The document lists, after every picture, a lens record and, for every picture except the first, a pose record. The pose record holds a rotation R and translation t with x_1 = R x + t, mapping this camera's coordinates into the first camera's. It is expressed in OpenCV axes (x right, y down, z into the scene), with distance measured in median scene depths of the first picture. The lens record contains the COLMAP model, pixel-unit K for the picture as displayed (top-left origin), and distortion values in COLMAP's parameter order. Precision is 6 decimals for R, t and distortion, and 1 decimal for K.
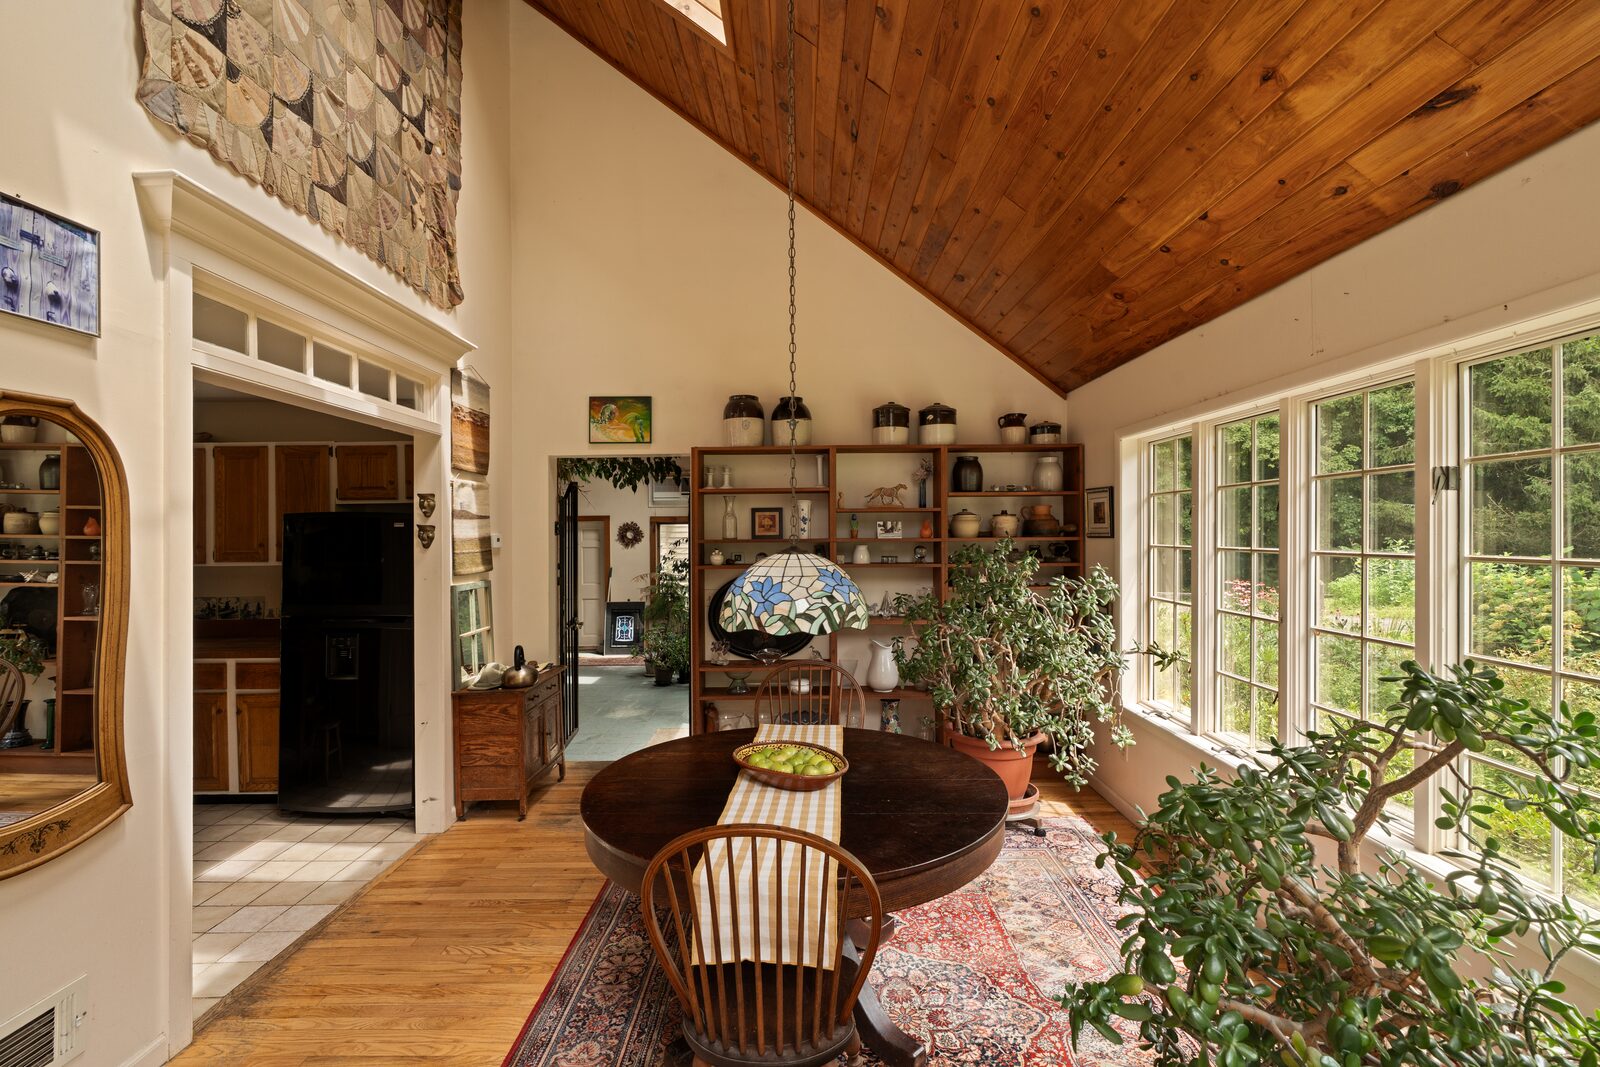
lens RADIAL K [[716.7, 0, 801.9], [0, 716.7, 528.8], [0, 0, 1]] dist [0.000325, 0.000530]
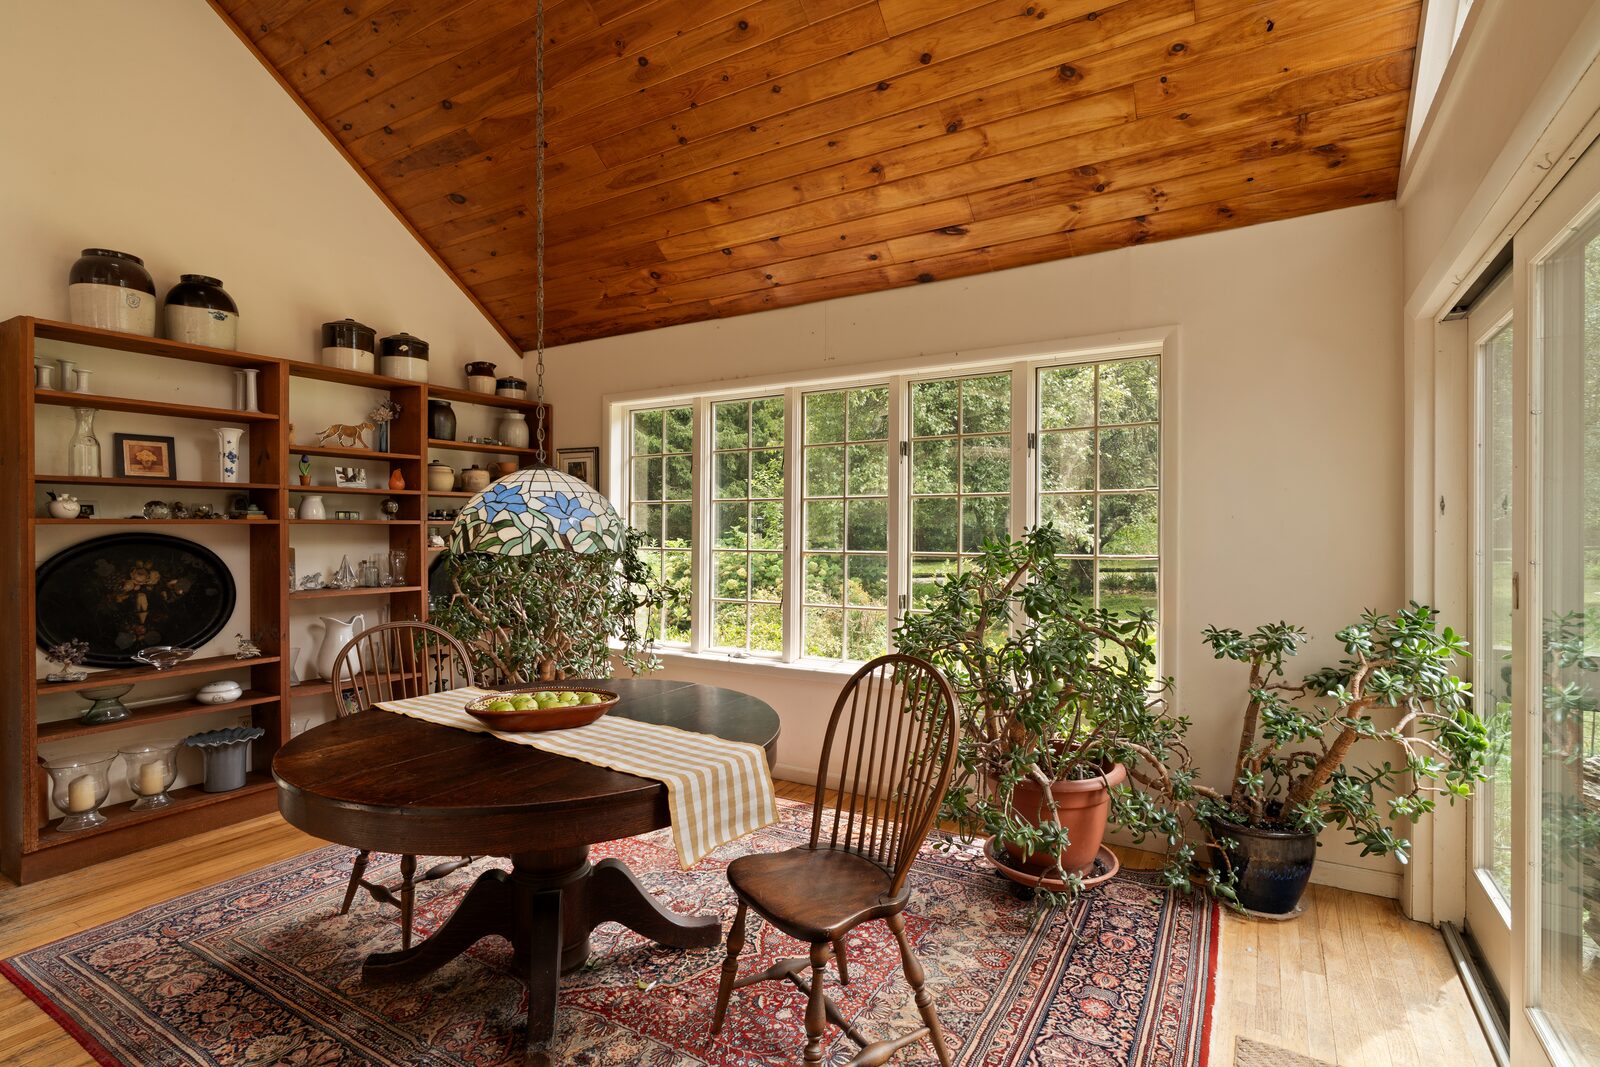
lens RADIAL K [[771.0, 0, 798.5], [0, 771.0, 538.2], [0, 0, 1]] dist [-0.006719, 0.000747]
pose [[0.515752, -0.004149, 0.856728, -0.359987], [-0.007275, 0.999931, 0.009222, 0.057674], [-0.856707, -0.010989, 0.515687, 0.128083]]
